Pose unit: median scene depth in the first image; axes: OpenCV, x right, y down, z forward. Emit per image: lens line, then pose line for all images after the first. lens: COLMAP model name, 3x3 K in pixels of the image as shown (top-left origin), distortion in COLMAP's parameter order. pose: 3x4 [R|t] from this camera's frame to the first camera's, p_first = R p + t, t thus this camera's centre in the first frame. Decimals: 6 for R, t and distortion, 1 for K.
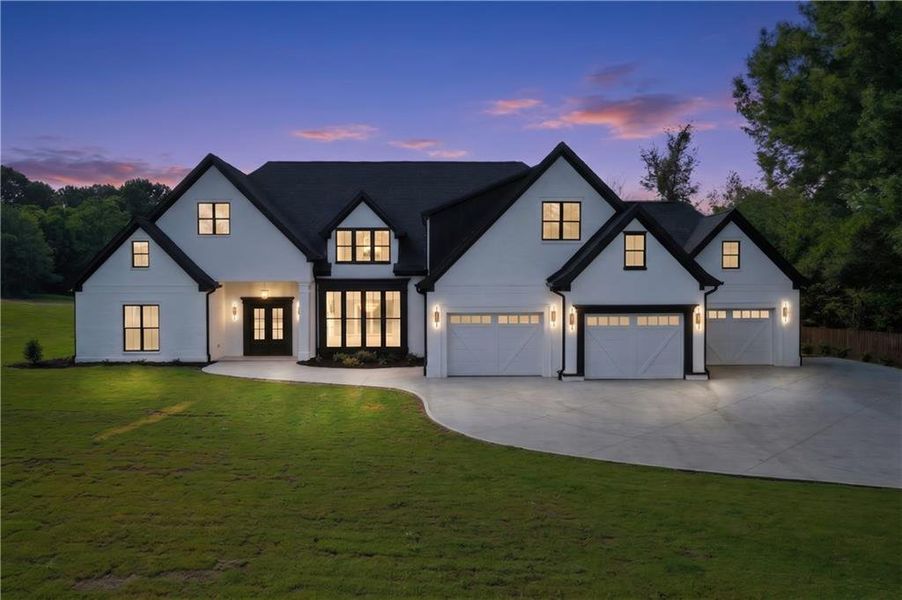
lens RADIAL K [[742.2, 0, 451.0], [0, 742.2, 299.0], [0, 0, 1]] dist [-0.020715, -0.000469]
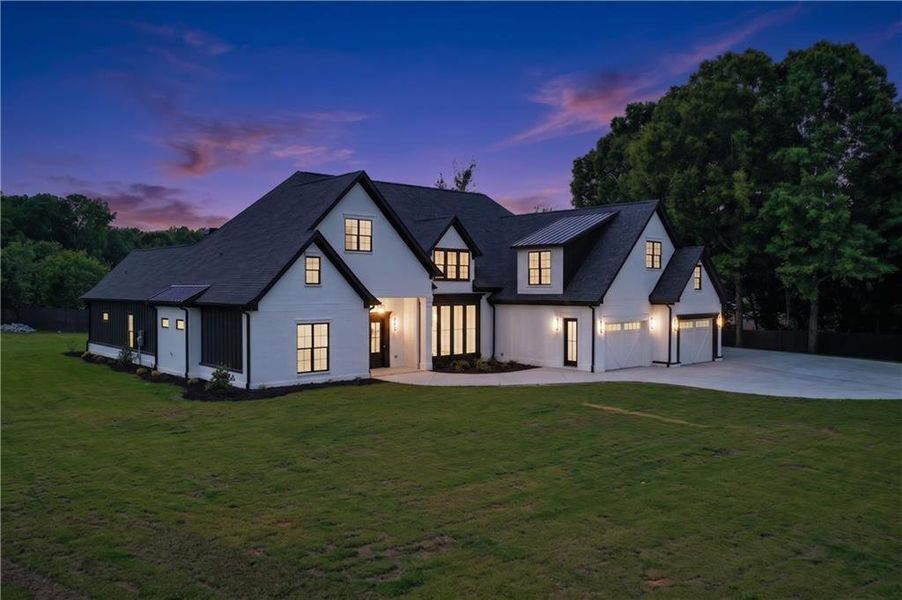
lens RADIAL K [[710.0, 0, 450.9], [0, 710.0, 300.9], [0, 0, 1]] dist [0.015781, 0.000573]
pose [[0.755337, -0.010046, 0.655259, -0.848761], [0.006908, 0.999949, 0.007367, -0.025610], [-0.655300, -0.001038, 0.755368, 0.189138]]
